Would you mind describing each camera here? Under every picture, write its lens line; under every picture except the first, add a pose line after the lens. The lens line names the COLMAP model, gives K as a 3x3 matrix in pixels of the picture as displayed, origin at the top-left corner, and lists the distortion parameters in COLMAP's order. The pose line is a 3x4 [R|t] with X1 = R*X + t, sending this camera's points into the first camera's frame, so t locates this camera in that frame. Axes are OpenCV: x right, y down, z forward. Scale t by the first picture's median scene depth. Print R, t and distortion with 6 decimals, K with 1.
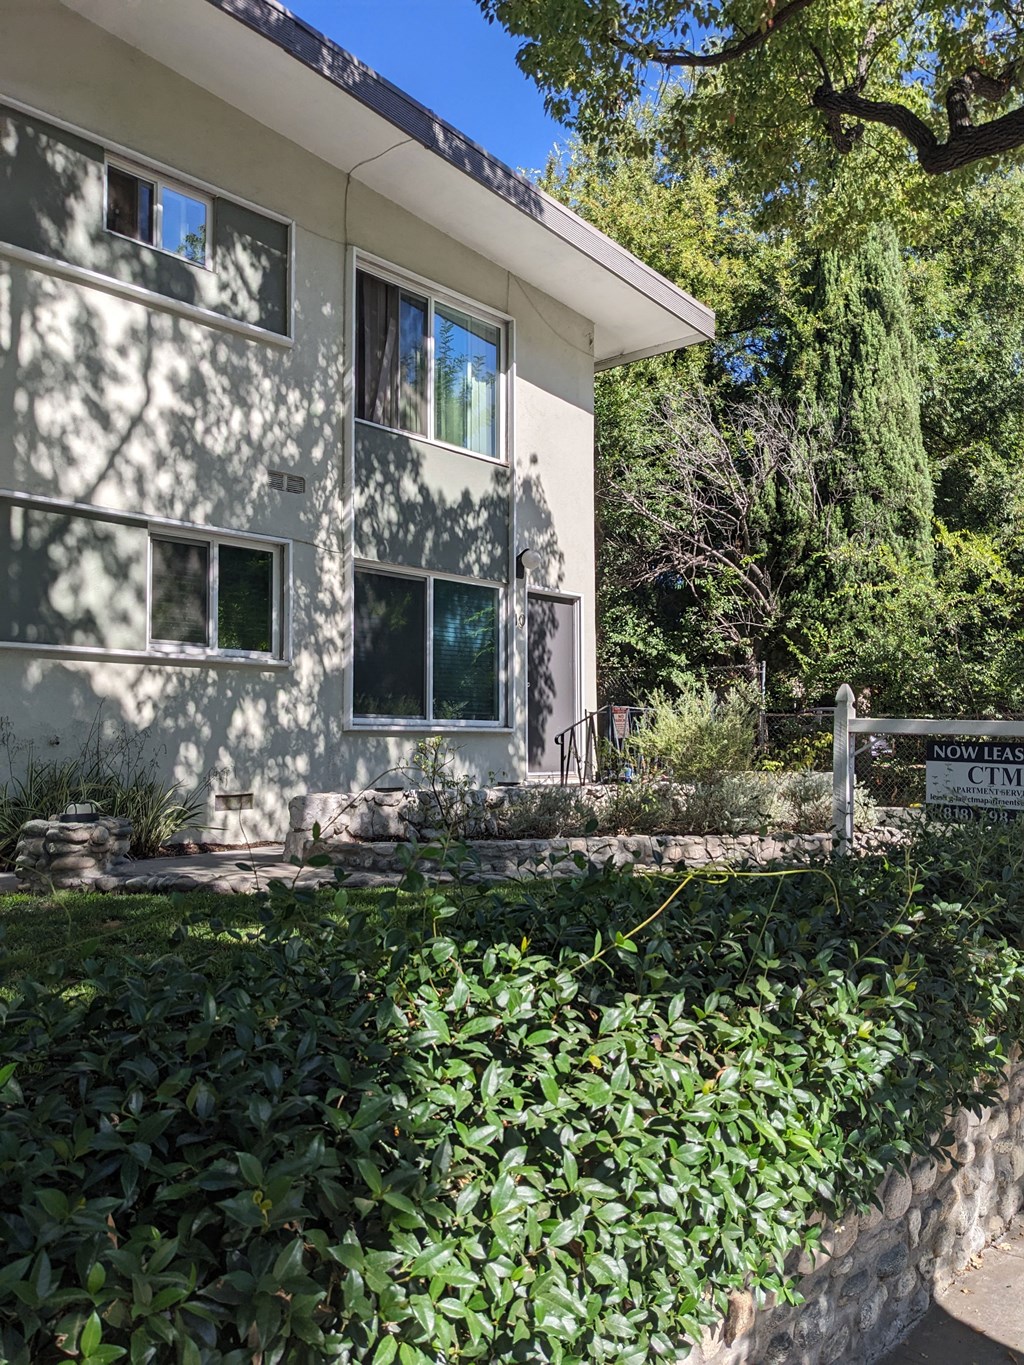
lens RADIAL K [[1069.9, 0, 512.0], [0, 1069.9, 682.5], [0, 0, 1]] dist [0.109559, -0.143293]
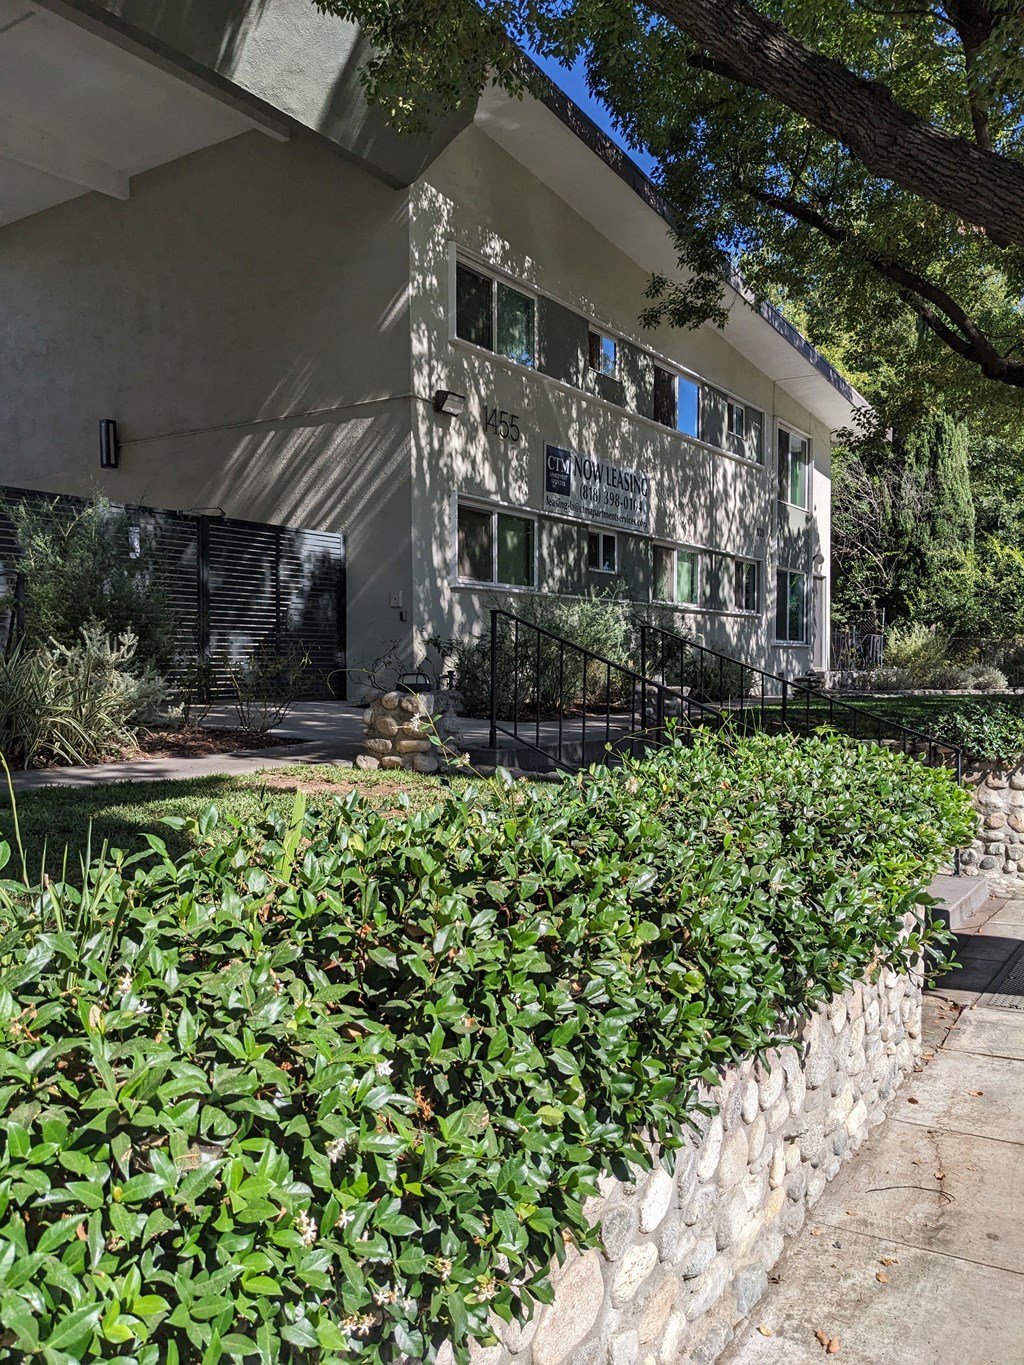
lens RADIAL K [[1069.9, 0, 512.0], [0, 1069.9, 682.5], [0, 0, 1]] dist [0.109559, -0.143293]
pose [[0.986422, -0.006206, 0.164116, -1.279427], [-0.007131, 0.996725, 0.080552, -0.069373], [-0.164078, -0.080628, 0.983147, -1.307095]]
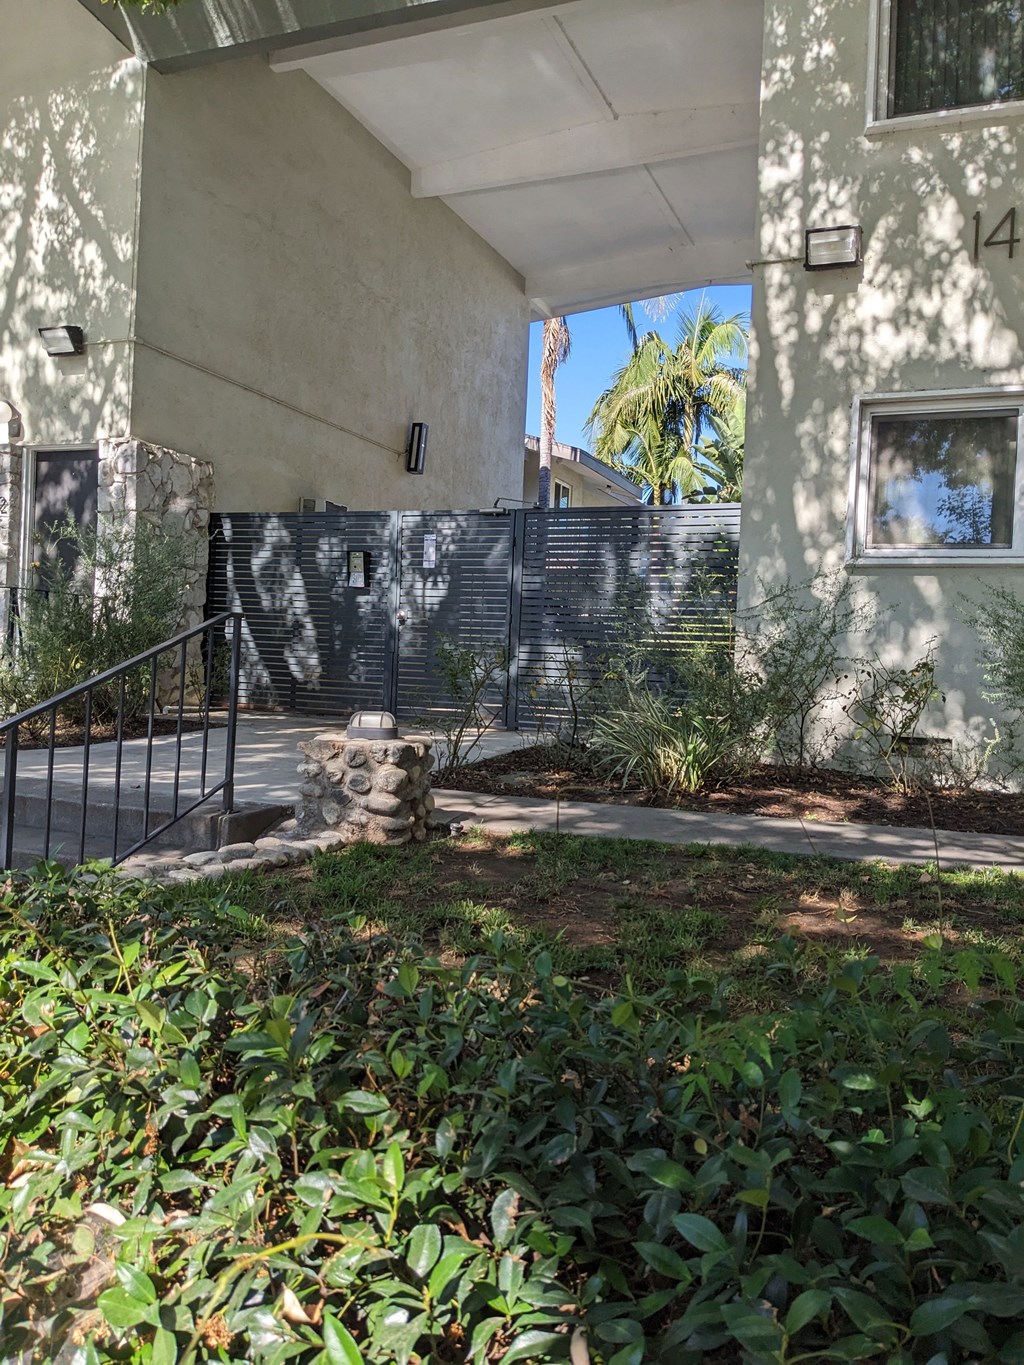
lens RADIAL K [[1067.4, 0, 498.4], [0, 1067.4, 681.3], [0, 0, 1]] dist [0.012583, 0.002313]
pose [[0.356897, 0.019936, -0.933931, -0.389590], [0.011966, 0.999593, 0.025910, -0.009675], [0.934067, -0.020422, 0.356513, -0.332138]]
